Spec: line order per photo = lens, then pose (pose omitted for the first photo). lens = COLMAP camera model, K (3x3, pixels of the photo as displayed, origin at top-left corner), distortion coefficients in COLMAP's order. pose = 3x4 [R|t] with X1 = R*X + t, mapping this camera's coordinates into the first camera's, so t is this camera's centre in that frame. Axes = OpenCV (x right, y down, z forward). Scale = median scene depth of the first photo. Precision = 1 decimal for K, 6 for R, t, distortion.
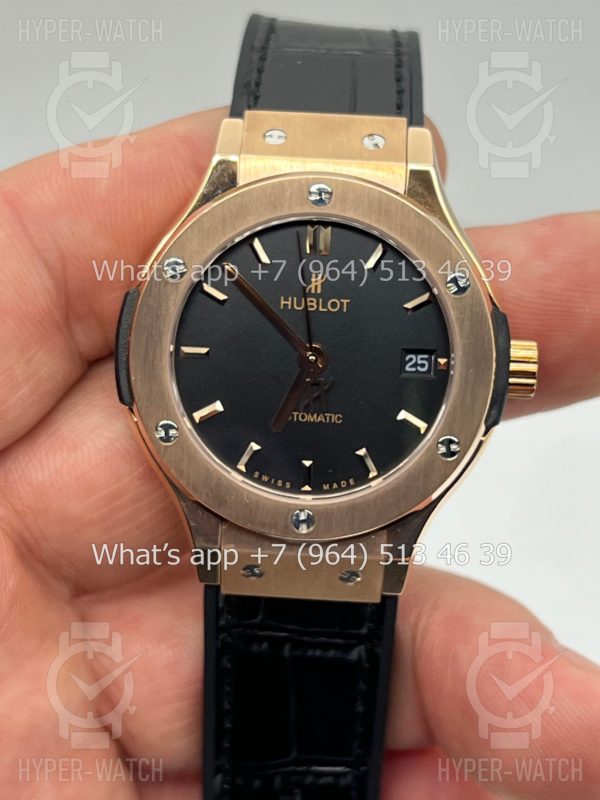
lens RADIAL K [[1997.7, 0, 298.9], [0, 1997.7, 397.3], [0, 0, 1]] dist [0.243881, 0.000000]
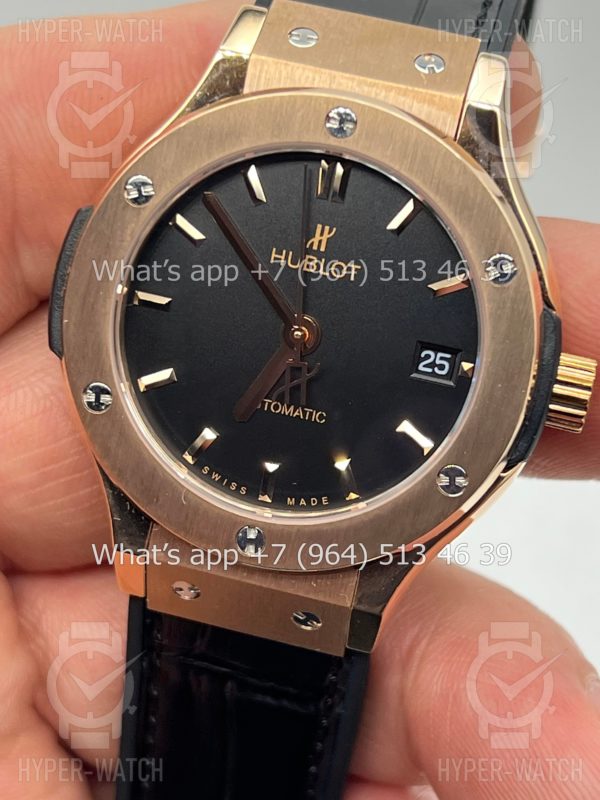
lens RADIAL K [[1997.7, 0, 302.0], [0, 1997.7, 404.3], [0, 0, 1]] dist [0.243881, 0.000000]
pose [[0.980024, 0.169537, -0.103968, 0.091642], [-0.163890, 0.984609, 0.060701, -0.039506], [0.112659, -0.042450, 0.992727, 0.238507]]
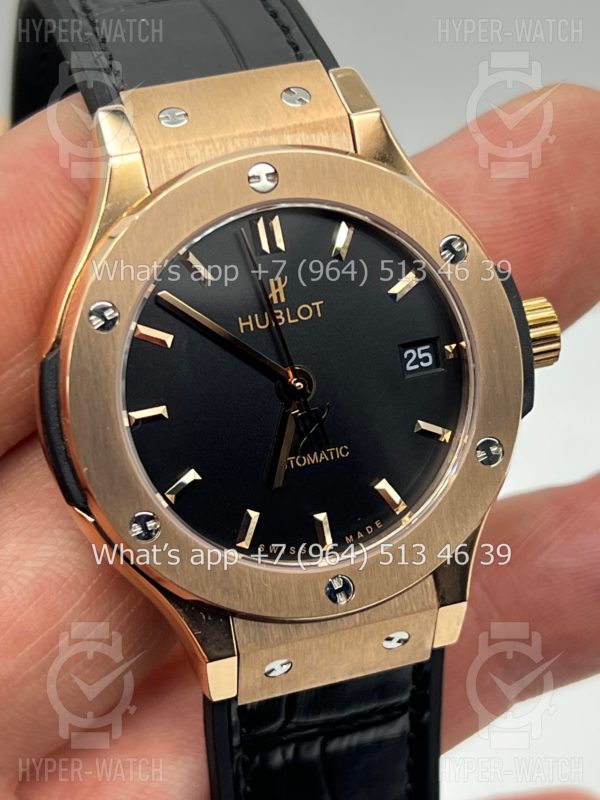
lens RADIAL K [[1997.7, 0, 298.2], [0, 1997.7, 399.6], [0, 0, 1]] dist [0.243881, 0.000000]
pose [[0.935995, -0.248862, 0.248962, -0.187361], [0.241200, 0.968535, 0.061331, -0.061449], [-0.256391, 0.002644, 0.966569, 0.246945]]
